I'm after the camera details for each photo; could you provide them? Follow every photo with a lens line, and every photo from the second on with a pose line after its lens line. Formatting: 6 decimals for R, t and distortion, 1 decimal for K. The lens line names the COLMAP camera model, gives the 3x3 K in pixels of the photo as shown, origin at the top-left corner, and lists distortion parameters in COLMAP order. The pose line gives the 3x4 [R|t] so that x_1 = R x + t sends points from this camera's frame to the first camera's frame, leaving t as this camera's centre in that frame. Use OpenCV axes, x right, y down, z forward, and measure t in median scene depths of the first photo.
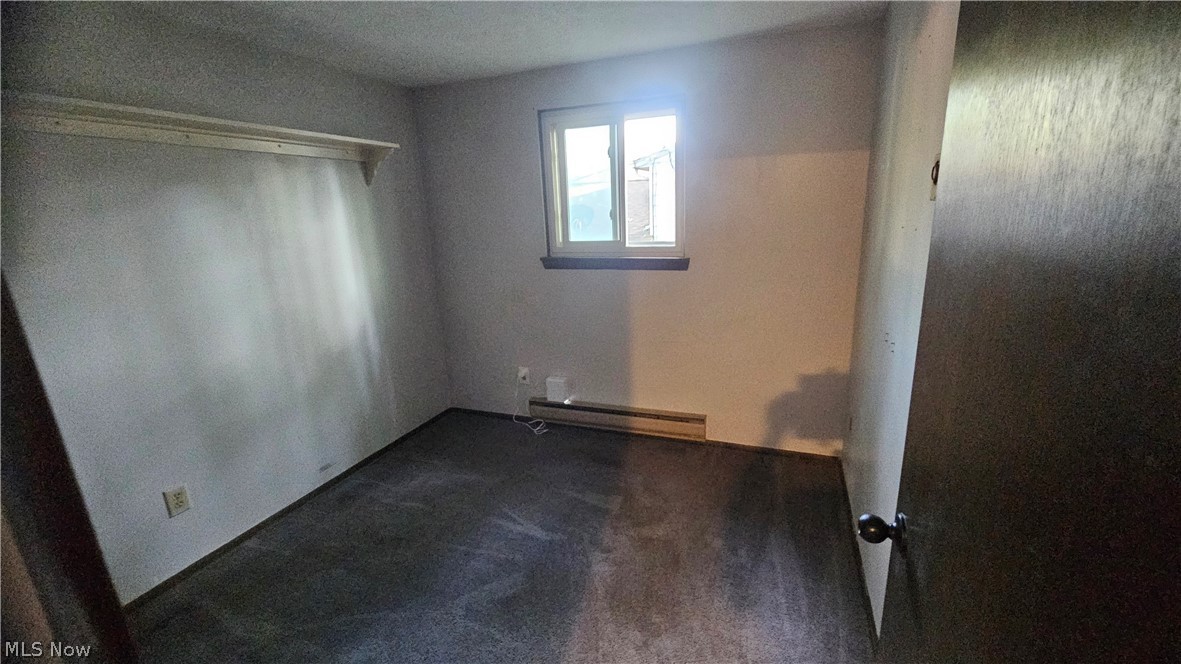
lens RADIAL K [[475.6, 0, 590.5], [0, 475.6, 332.0], [0, 0, 1]] dist [0.000336, 0.000005]
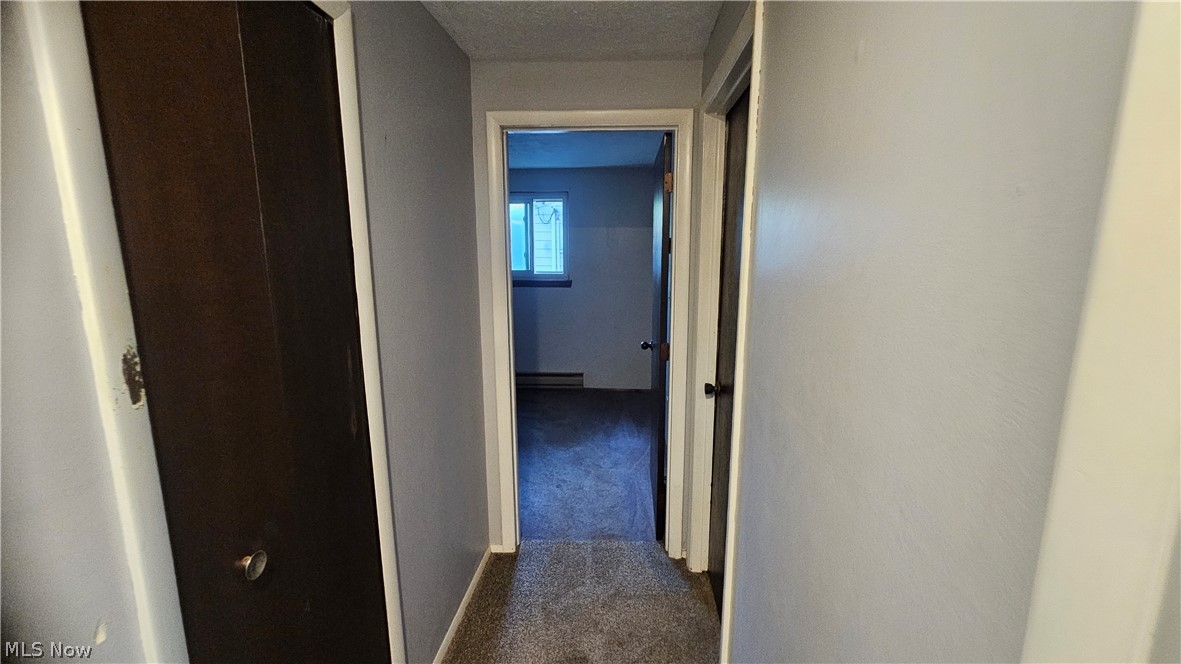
lens RADIAL K [[475.6, 0, 590.5], [0, 475.6, 332.0], [0, 0, 1]] dist [0.000336, 0.000005]
pose [[0.954794, -0.010221, 0.297092, -0.240142], [0.037892, 0.995441, -0.087530, 0.182567], [-0.294843, 0.094830, 0.950829, -0.646559]]
